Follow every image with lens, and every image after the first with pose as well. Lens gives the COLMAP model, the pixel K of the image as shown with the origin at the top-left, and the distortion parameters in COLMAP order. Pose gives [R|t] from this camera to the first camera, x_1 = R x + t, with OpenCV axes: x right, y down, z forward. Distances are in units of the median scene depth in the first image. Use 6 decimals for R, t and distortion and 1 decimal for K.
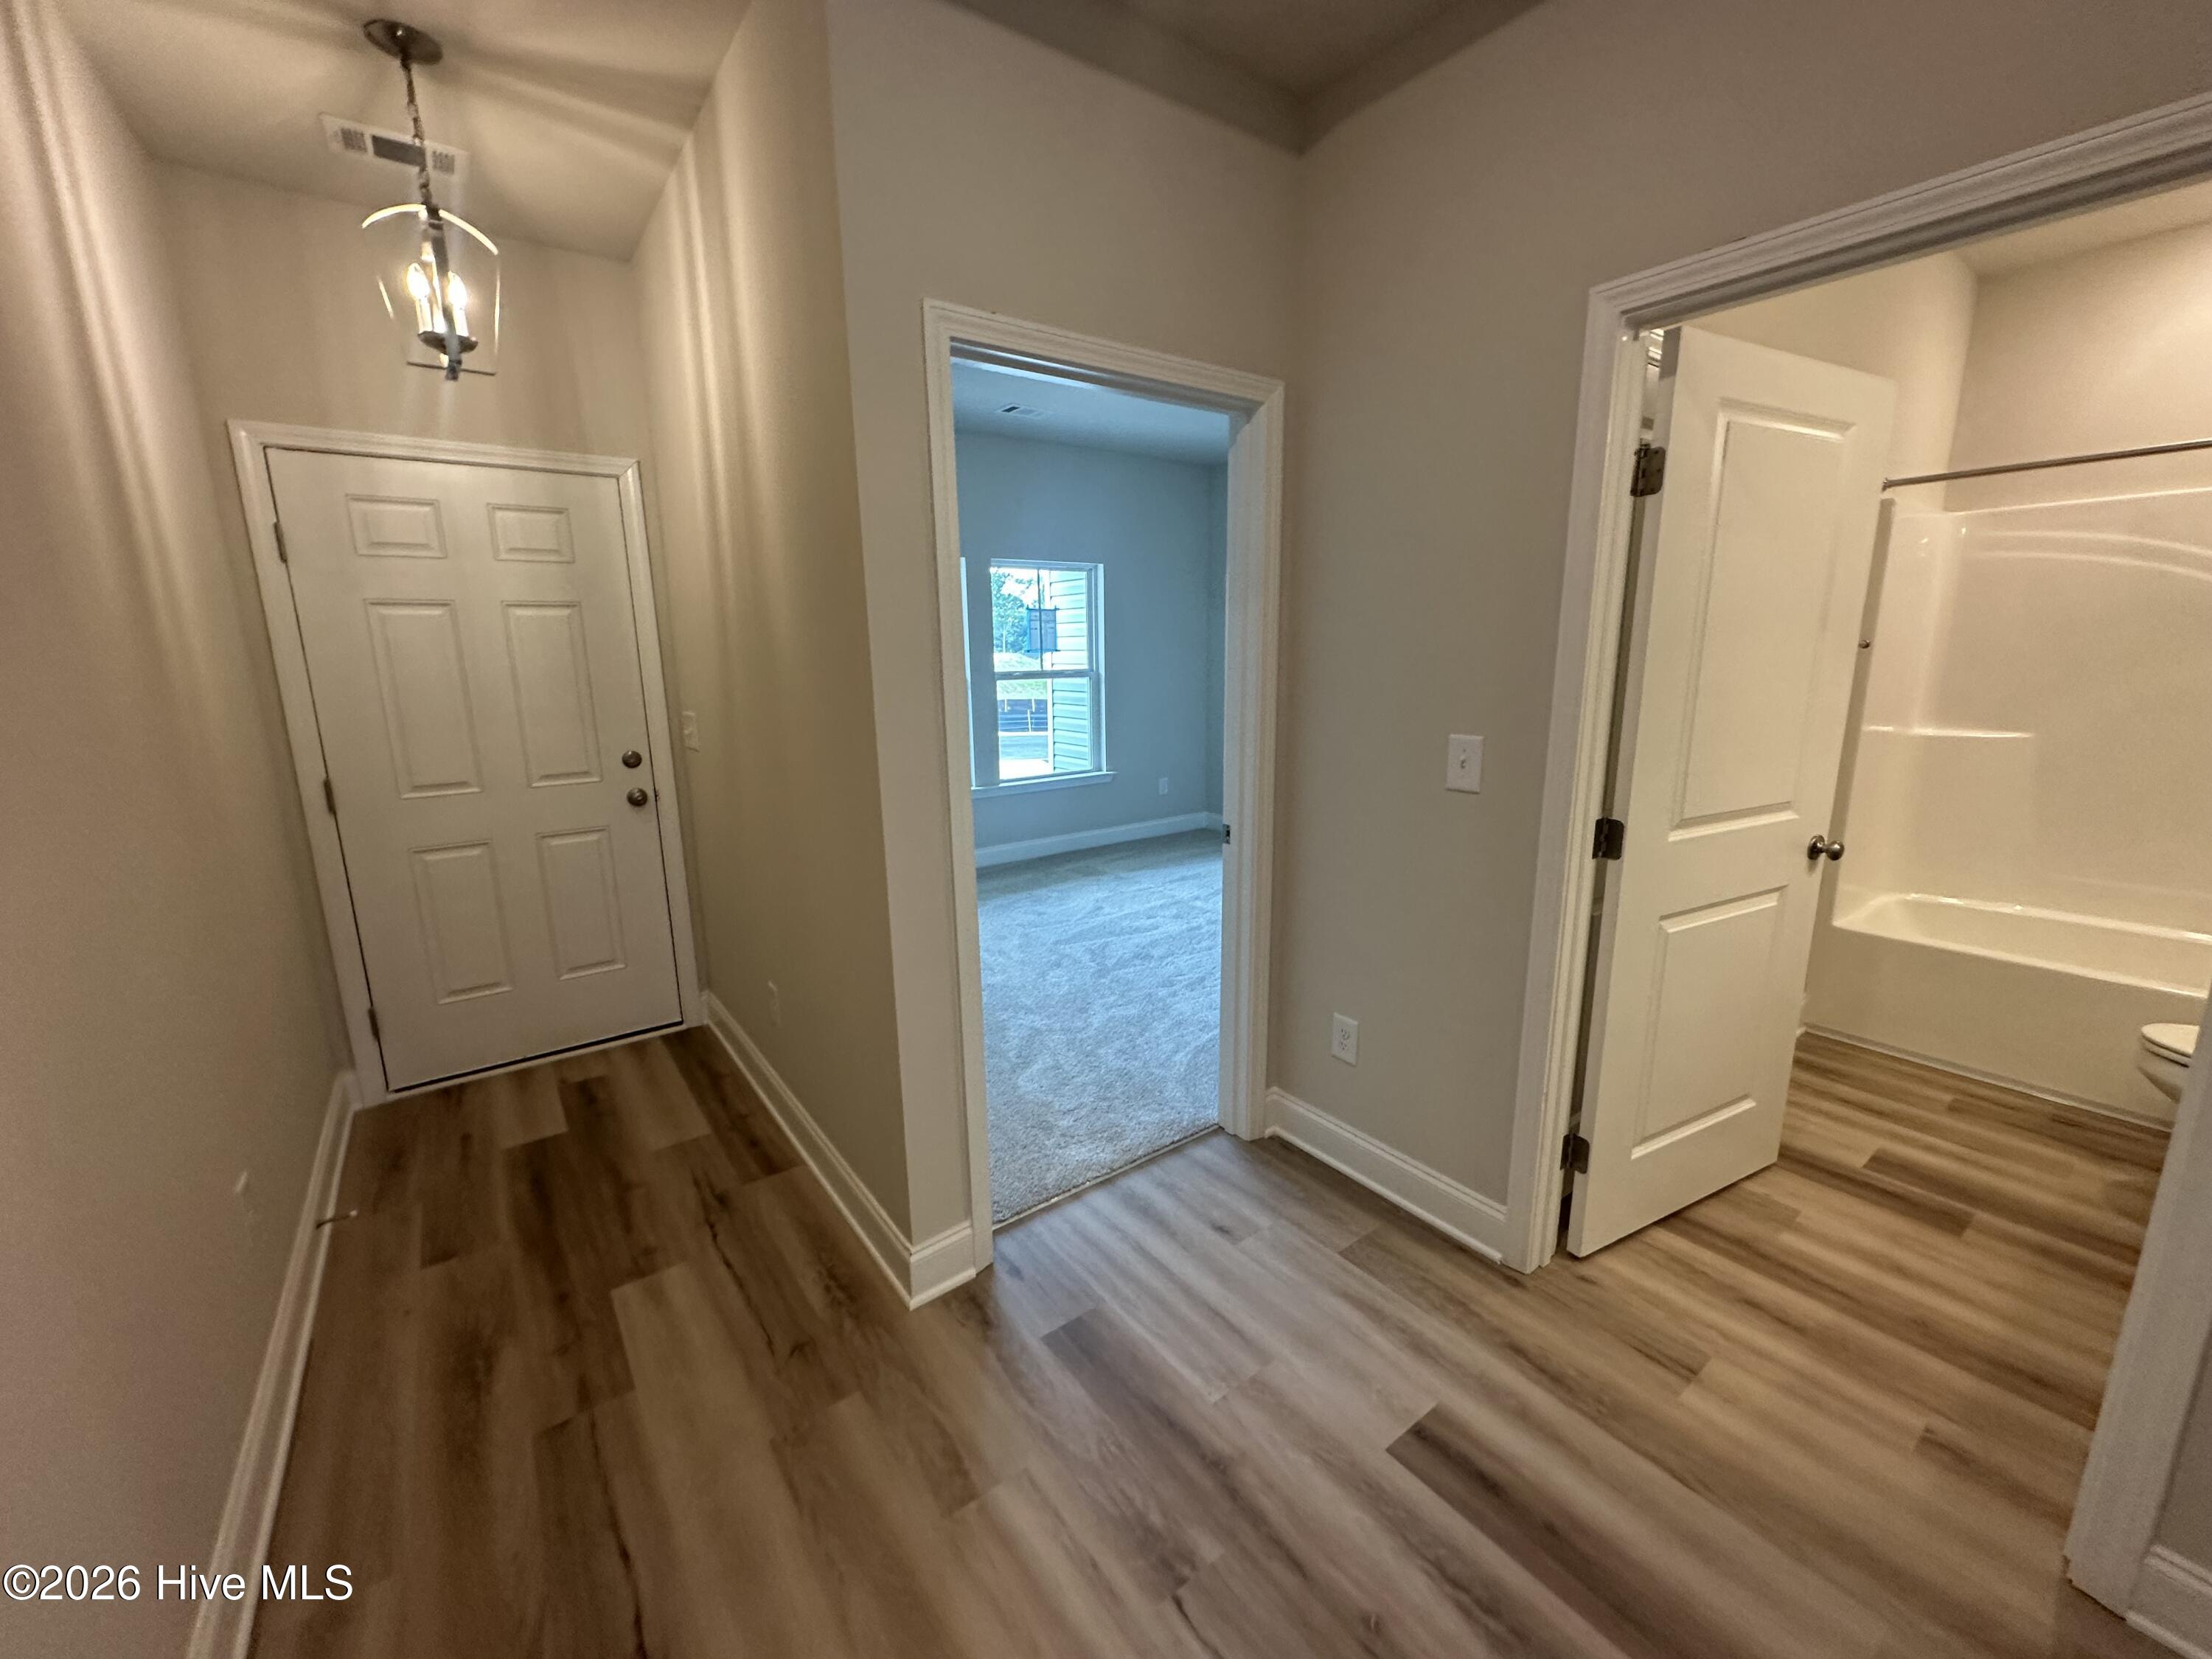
lens RADIAL K [[881.9, 0, 1103.9], [0, 881.9, 826.0], [0, 0, 1]] dist [-0.001812, -0.000057]
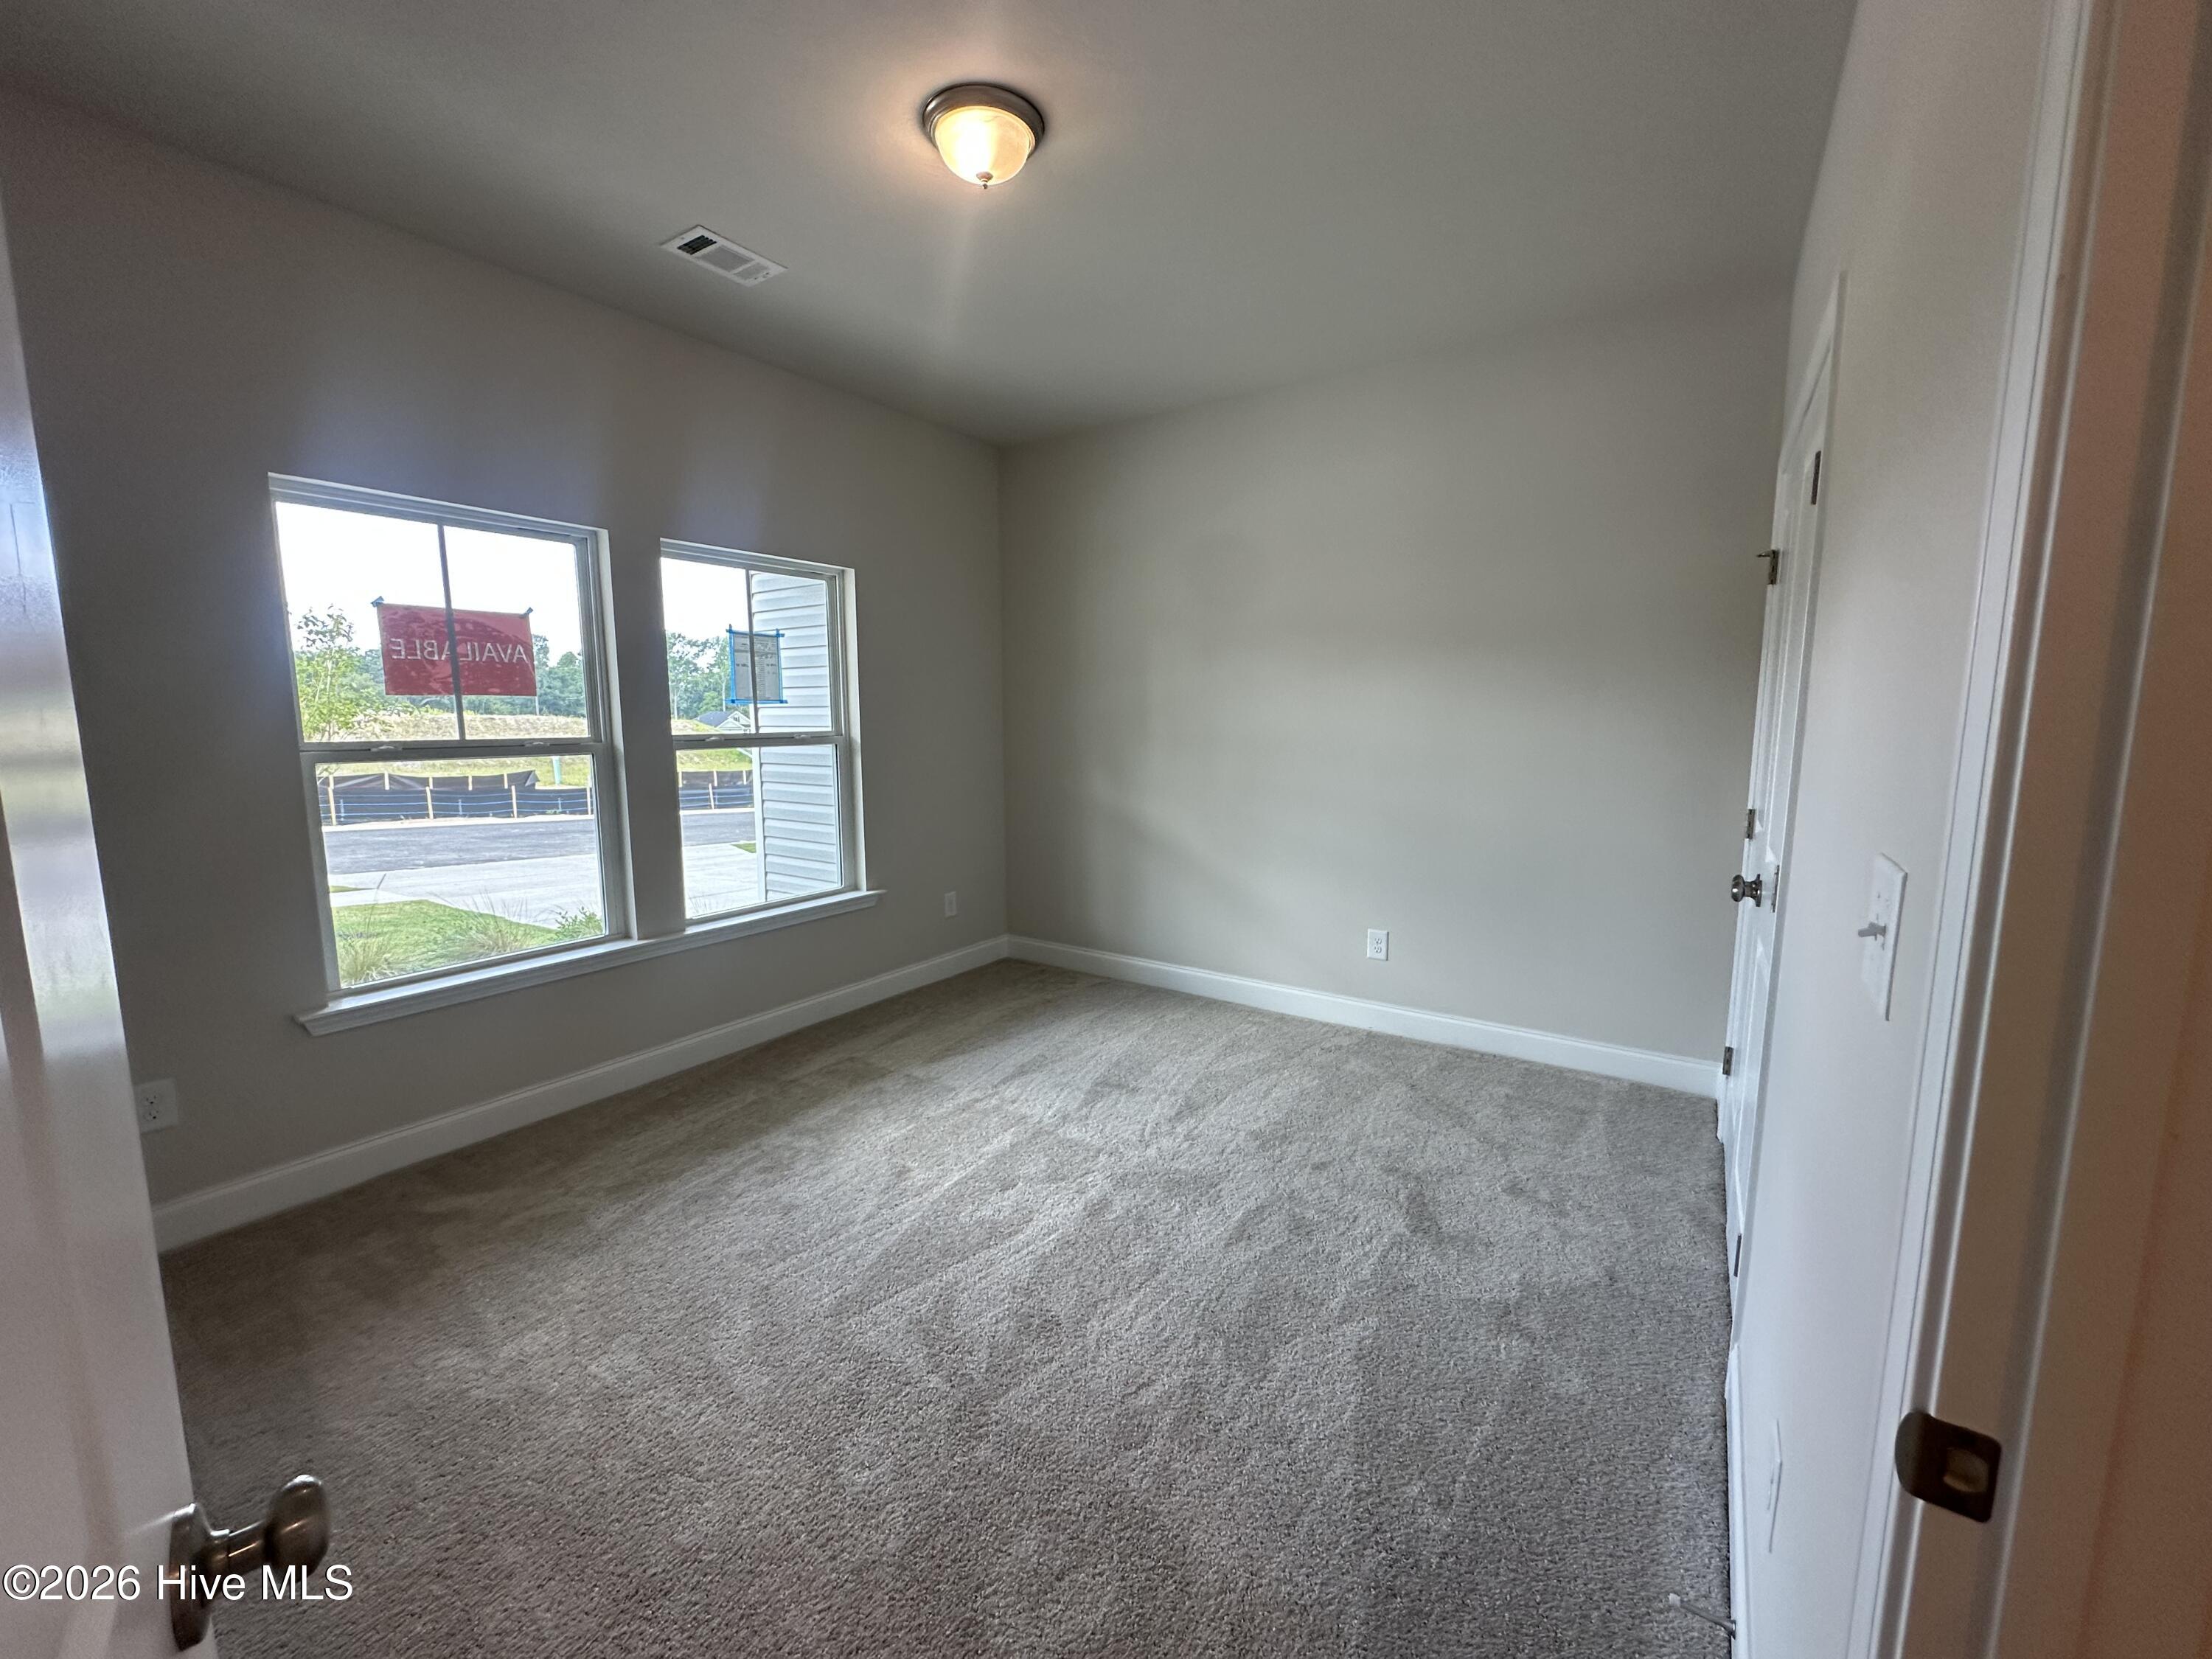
lens RADIAL K [[881.9, 0, 1103.9], [0, 881.9, 826.0], [0, 0, 1]] dist [-0.001812, -0.000057]
pose [[0.943057, -0.030088, 0.331269, -0.048406], [0.055689, 0.996126, -0.068062, -0.058011], [-0.327937, 0.082634, 0.941078, 0.355948]]
